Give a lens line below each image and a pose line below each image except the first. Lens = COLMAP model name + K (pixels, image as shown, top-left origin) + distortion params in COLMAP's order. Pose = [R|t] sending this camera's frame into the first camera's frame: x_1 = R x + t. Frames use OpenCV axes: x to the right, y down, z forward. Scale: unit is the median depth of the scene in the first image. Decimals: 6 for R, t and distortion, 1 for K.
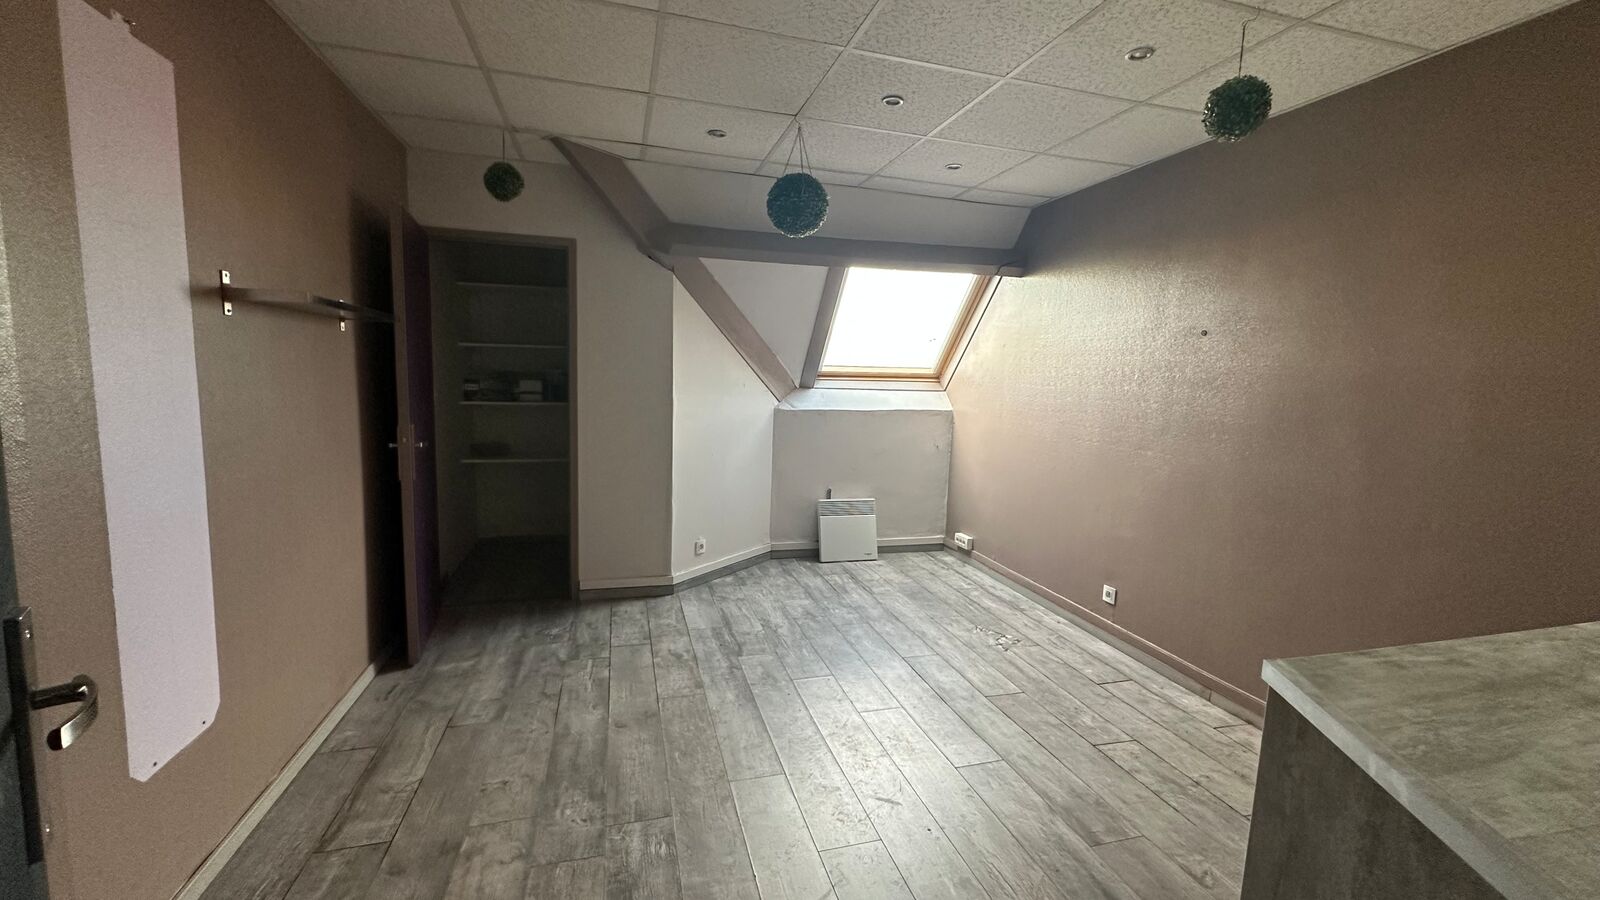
lens RADIAL K [[639.8, 0, 797.4], [0, 639.8, 451.8], [0, 0, 1]] dist [-0.008858, 0.000478]
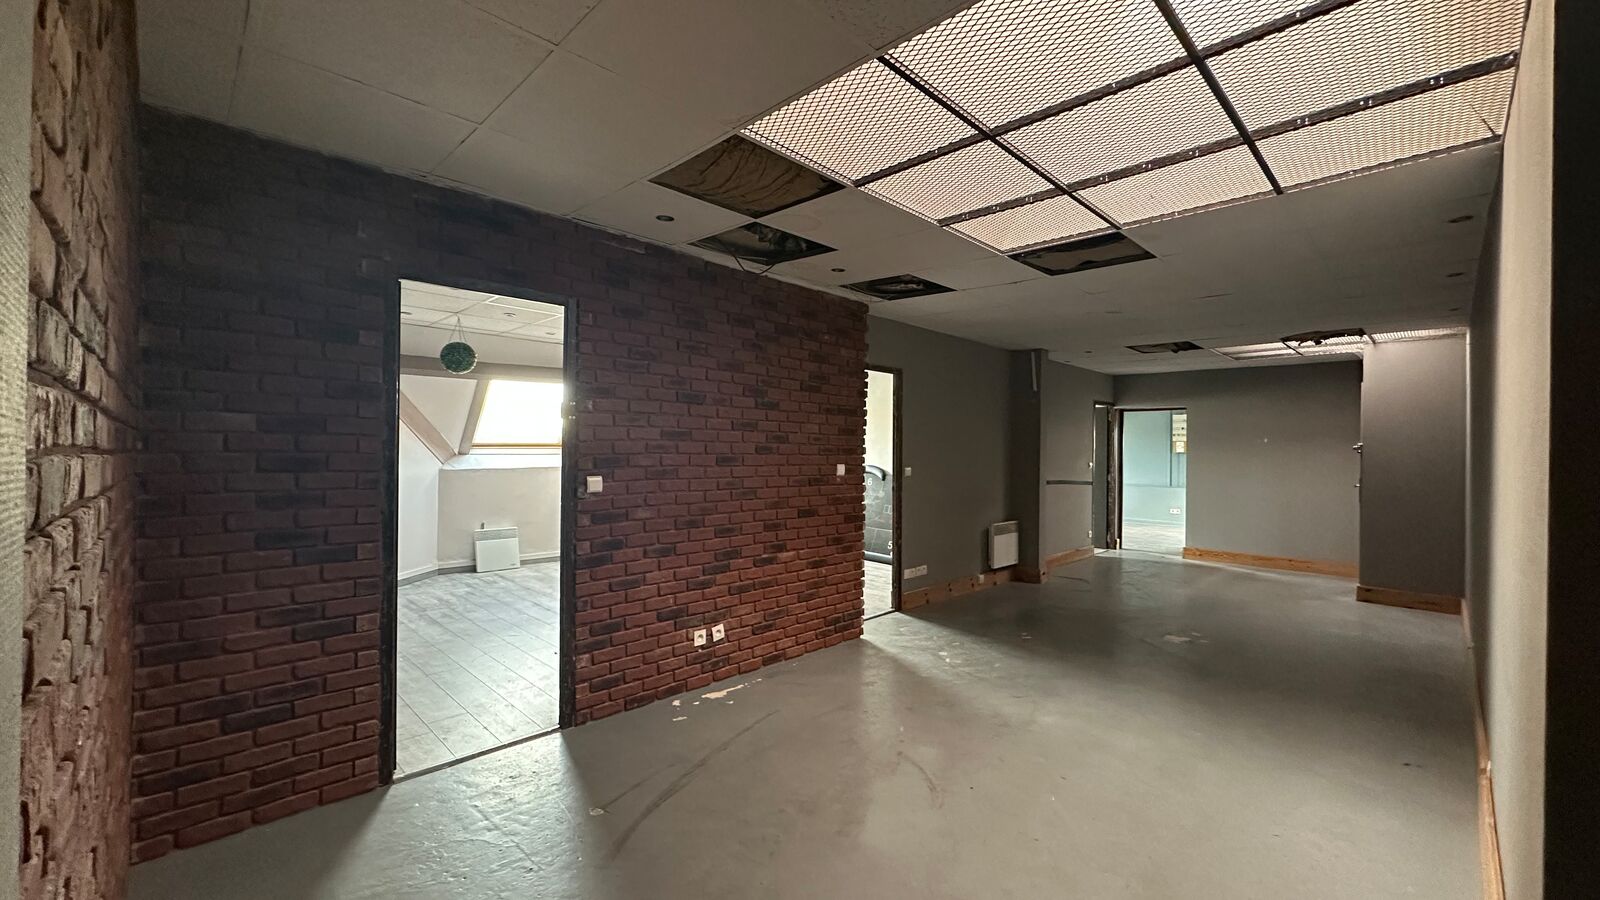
lens RADIAL K [[639.8, 0, 800.2], [0, 639.8, 445.7], [0, 0, 1]] dist [-0.008858, 0.000478]
pose [[0.872494, -0.012536, 0.488464, -0.028232], [0.071574, 0.992167, -0.102382, 0.087928], [-0.483354, 0.124289, 0.866557, -0.656120]]
